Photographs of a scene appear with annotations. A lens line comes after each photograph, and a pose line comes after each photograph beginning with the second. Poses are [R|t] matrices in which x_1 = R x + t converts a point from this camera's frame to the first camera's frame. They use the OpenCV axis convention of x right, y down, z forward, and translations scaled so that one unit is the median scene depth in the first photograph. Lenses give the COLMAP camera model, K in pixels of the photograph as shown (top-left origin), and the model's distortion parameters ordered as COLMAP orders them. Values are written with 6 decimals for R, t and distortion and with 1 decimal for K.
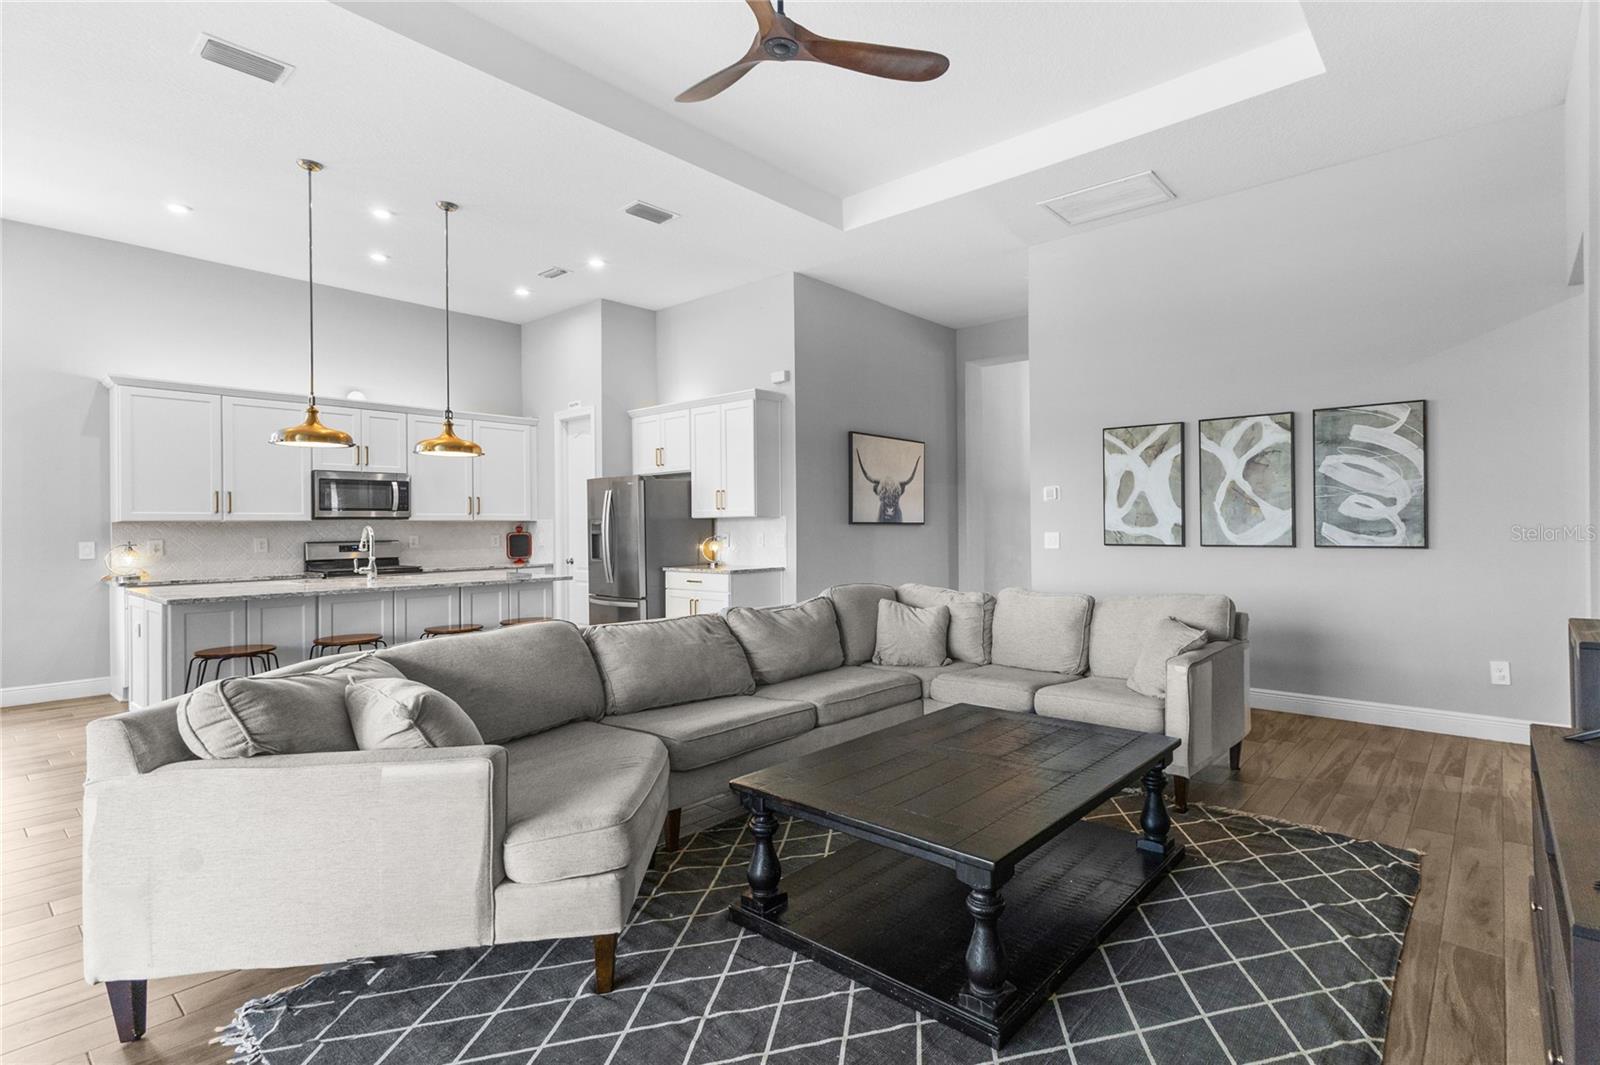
lens RADIAL K [[763.9, 0, 899.0], [0, 763.9, 522.5], [0, 0, 1]] dist [0.032705, -0.013011]
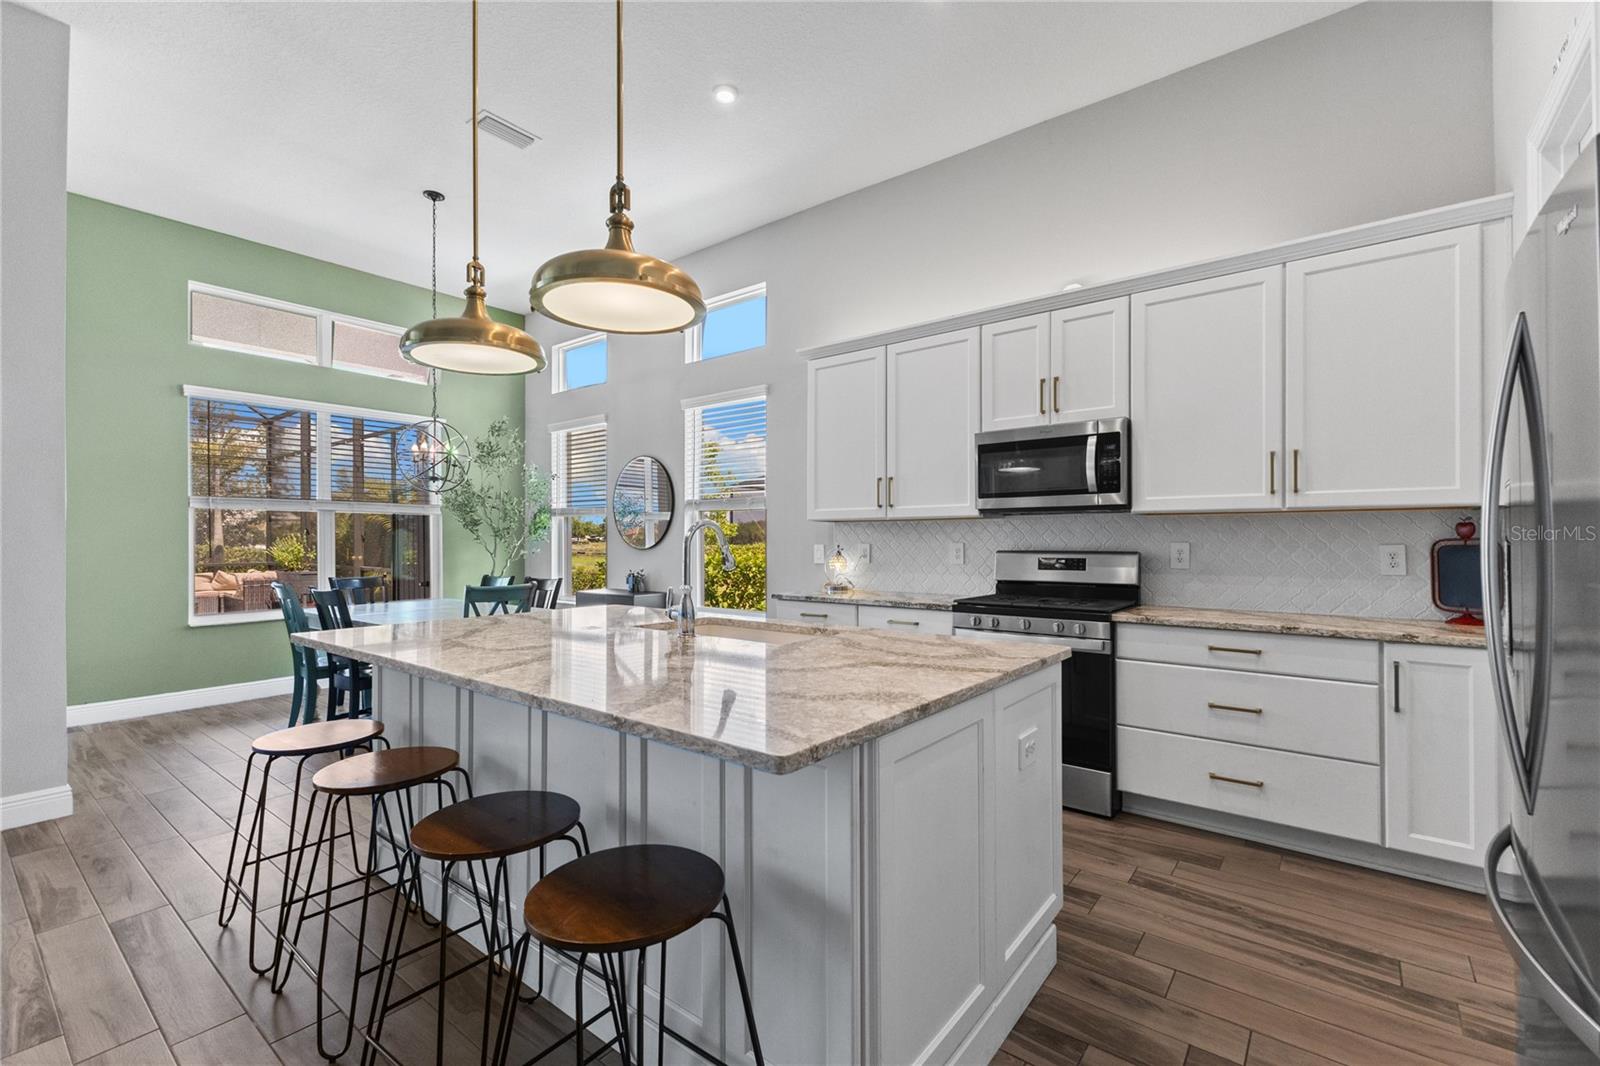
lens RADIAL K [[687.9, 0, 813.6], [0, 687.9, 532.0], [0, 0, 1]] dist [0.020070, -0.006036]
pose [[-0.000952, -0.002982, -0.999995, -0.235443], [0.004562, 0.999985, -0.002986, 0.012679], [0.999989, -0.004565, -0.000939, 0.960065]]
